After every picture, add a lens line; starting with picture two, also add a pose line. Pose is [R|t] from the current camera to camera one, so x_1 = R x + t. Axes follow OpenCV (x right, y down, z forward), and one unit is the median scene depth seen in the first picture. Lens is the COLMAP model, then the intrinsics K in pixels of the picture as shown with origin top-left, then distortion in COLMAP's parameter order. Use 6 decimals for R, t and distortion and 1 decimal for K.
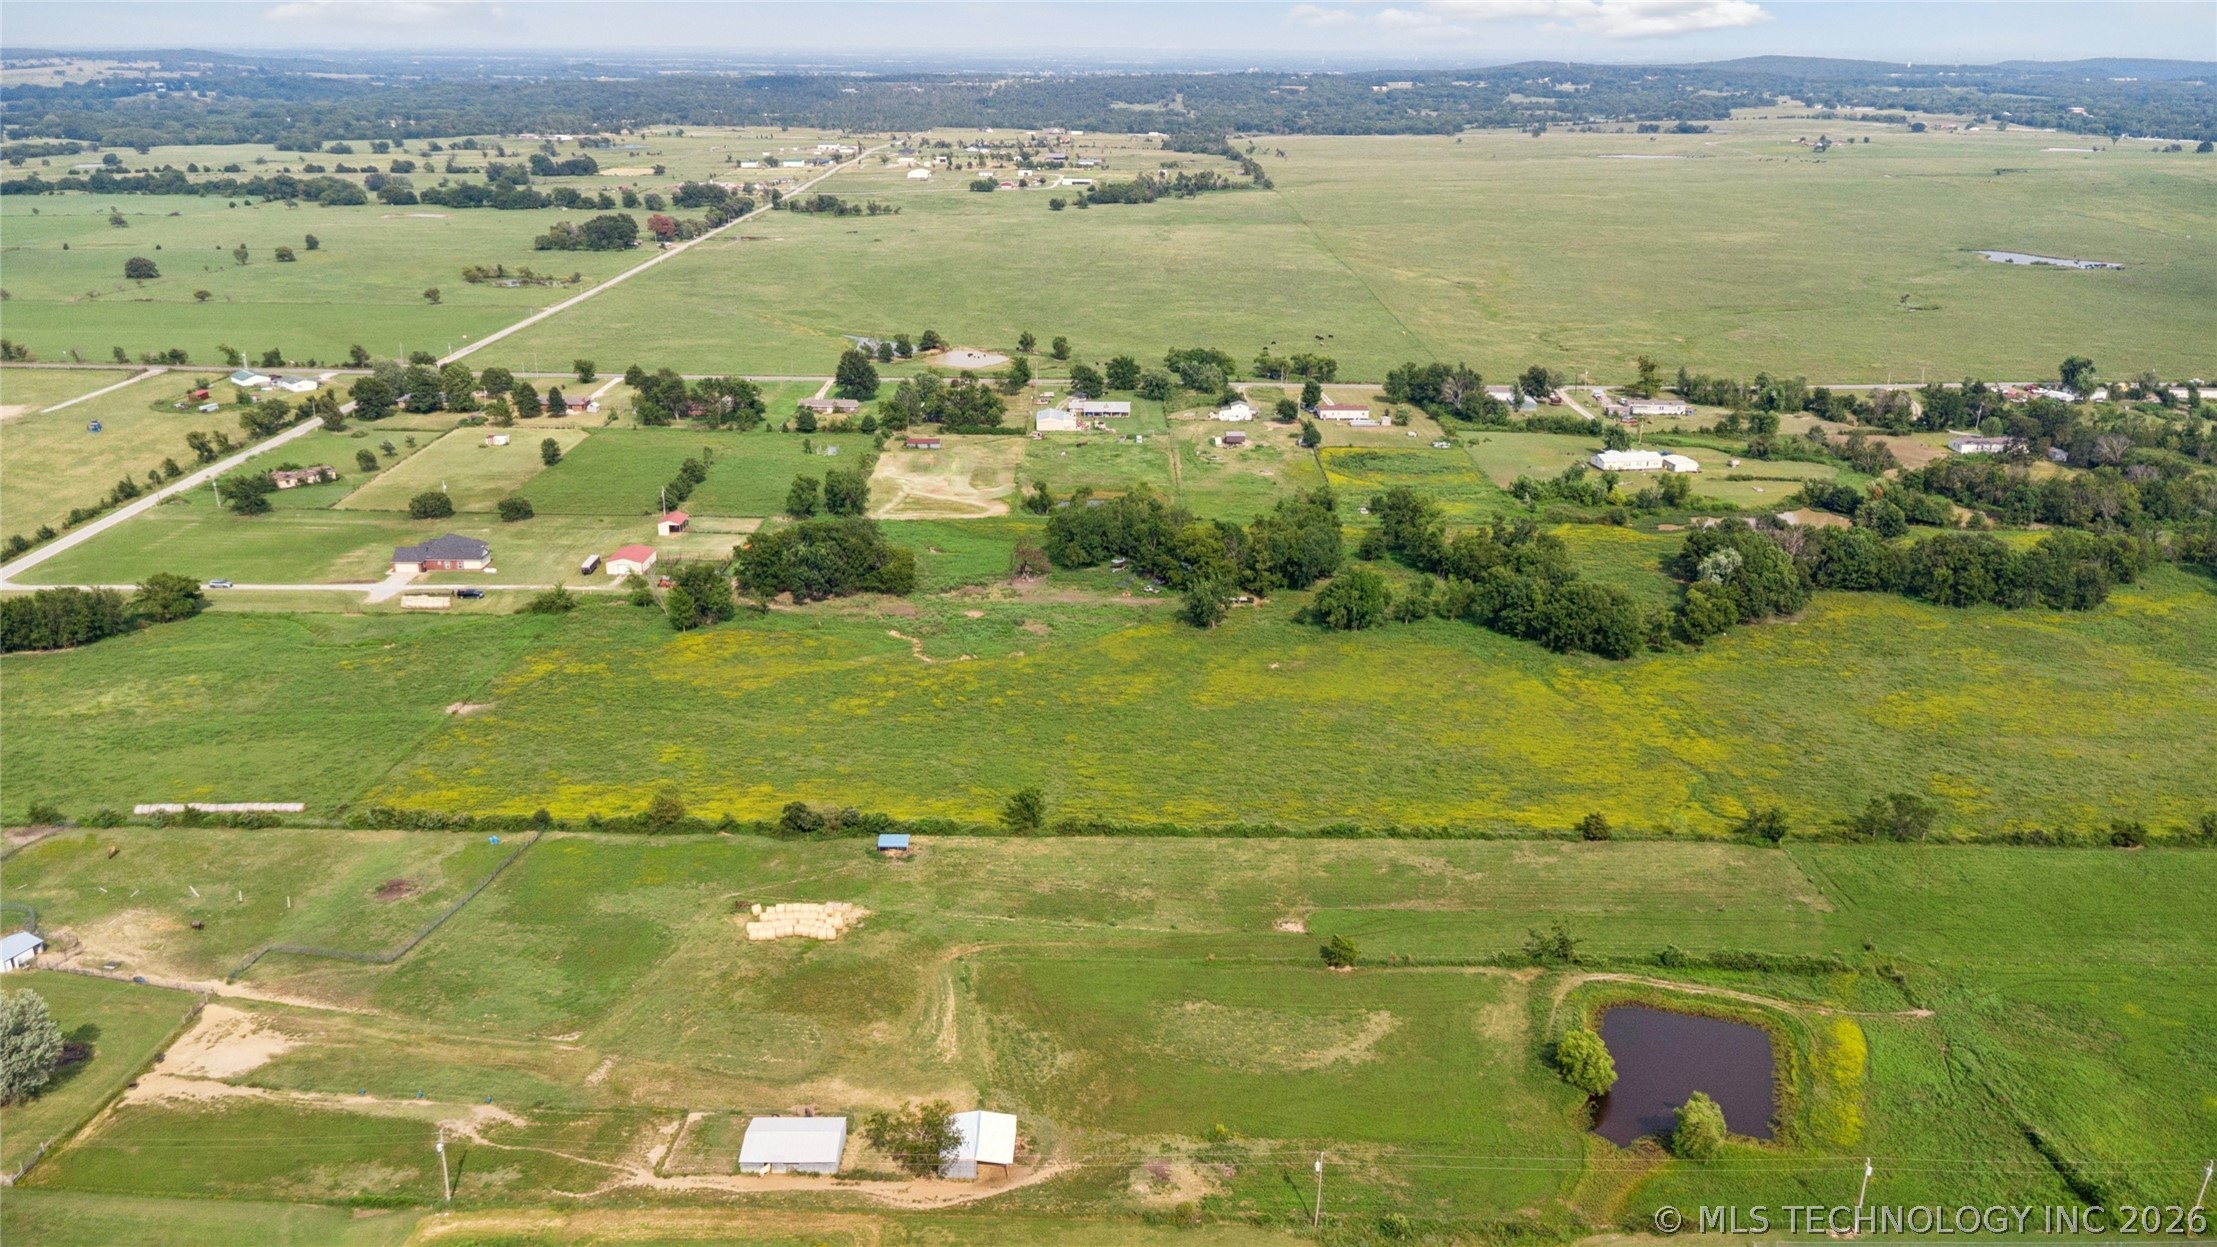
lens RADIAL K [[1677.8, 0, 1108.5], [0, 1677.8, 623.5], [0, 0, 1]] dist [0.035670, -0.039446]
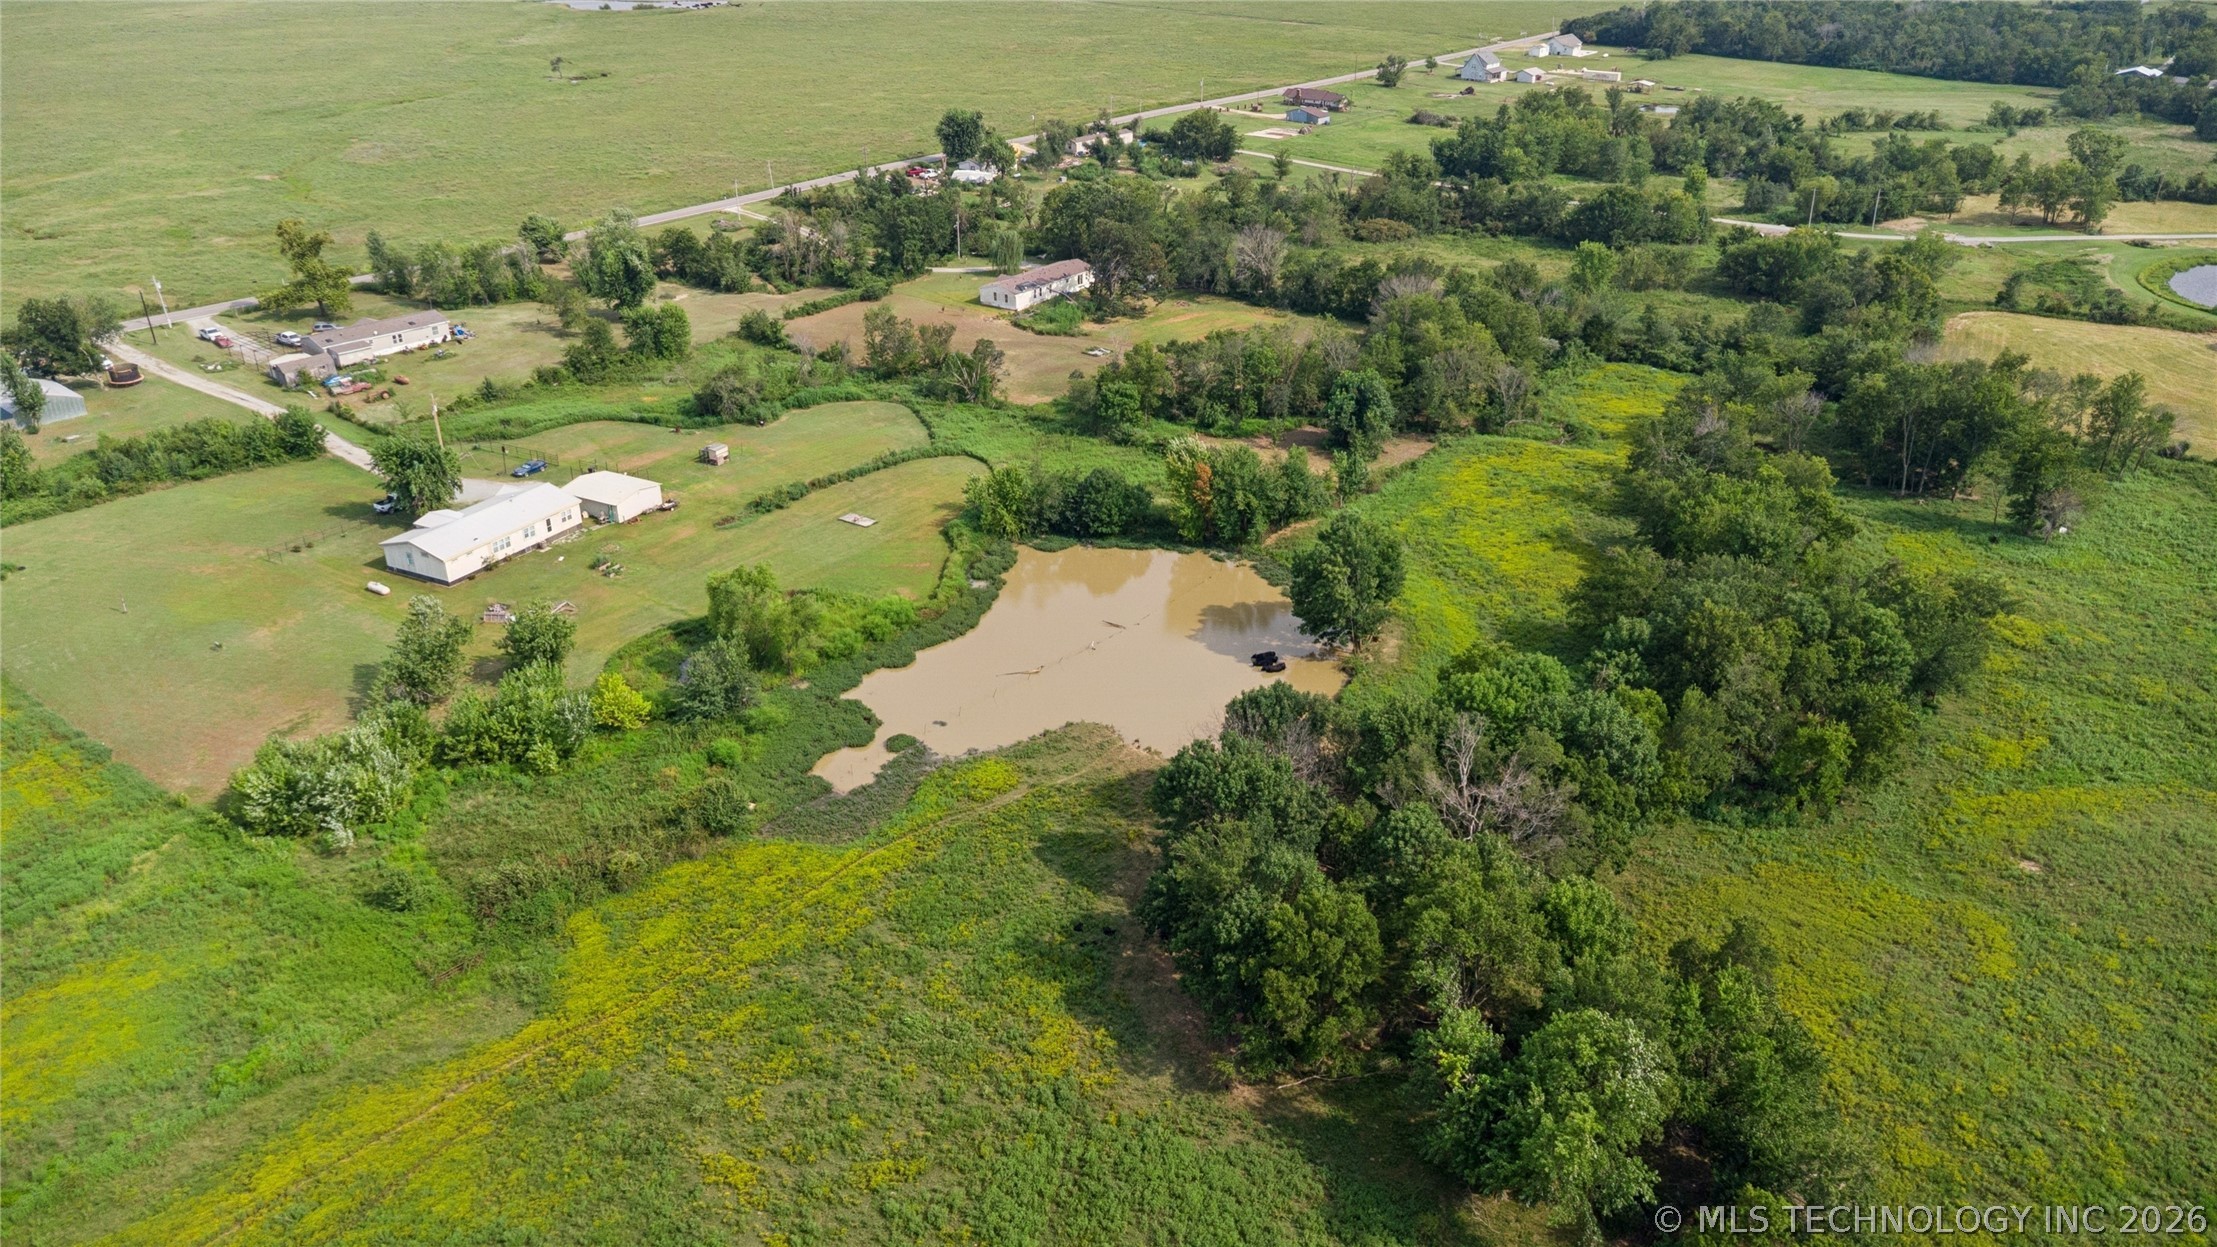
lens RADIAL K [[1677.8, 0, 1108.5], [0, 1677.8, 623.5], [0, 0, 1]] dist [0.035670, -0.039446]
pose [[0.635526, -0.333609, 0.696284, 0.119249], [0.262046, 0.941500, 0.211919, -0.101355], [-0.726250, 0.047778, 0.685769, 0.569775]]
